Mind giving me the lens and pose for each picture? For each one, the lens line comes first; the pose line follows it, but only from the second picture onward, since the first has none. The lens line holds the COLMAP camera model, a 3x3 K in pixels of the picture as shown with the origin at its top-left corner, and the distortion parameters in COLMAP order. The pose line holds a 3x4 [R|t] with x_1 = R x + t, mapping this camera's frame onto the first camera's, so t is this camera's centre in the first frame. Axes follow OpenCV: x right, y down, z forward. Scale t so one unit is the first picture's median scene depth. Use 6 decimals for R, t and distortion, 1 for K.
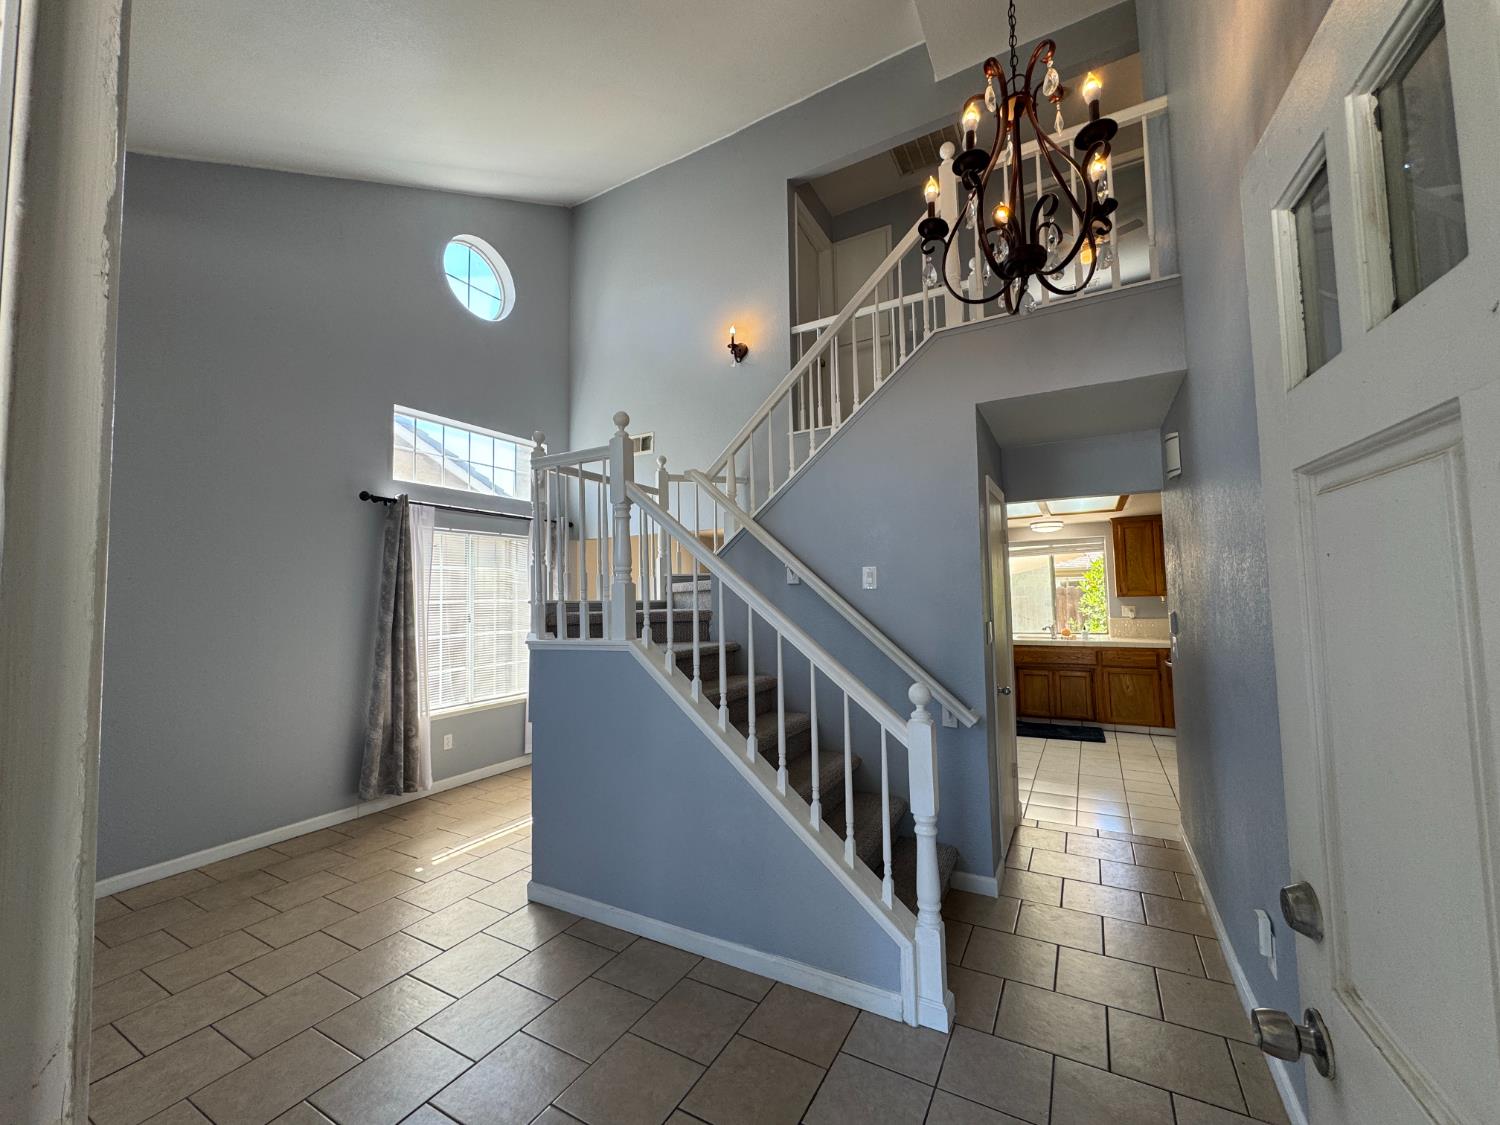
lens RADIAL K [[600.1, 0, 751.7], [0, 600.1, 558.2], [0, 0, 1]] dist [-0.003198, 0.000304]
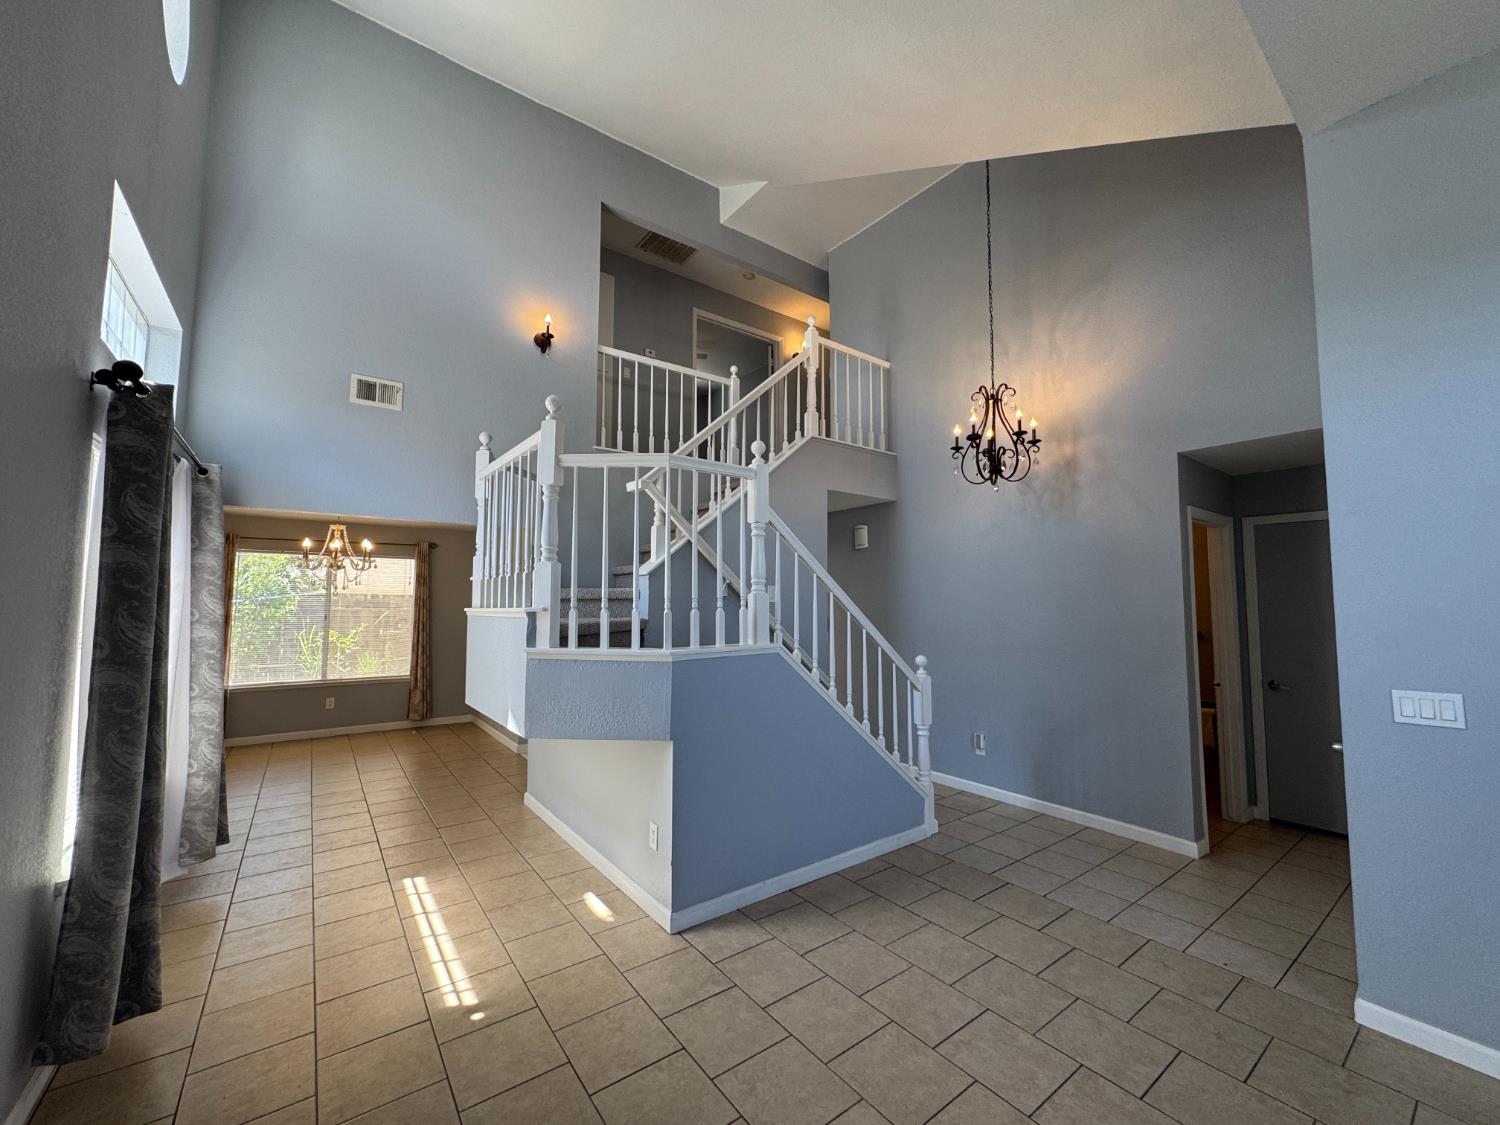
lens RADIAL K [[600.1, 0, 758.4], [0, 600.1, 561.5], [0, 0, 1]] dist [-0.003198, 0.000304]
pose [[0.408734, 0.078985, 0.909229, -0.952608], [-0.059838, 0.996424, -0.059660, 0.040029], [-0.910690, -0.030021, 0.411999, 0.415520]]
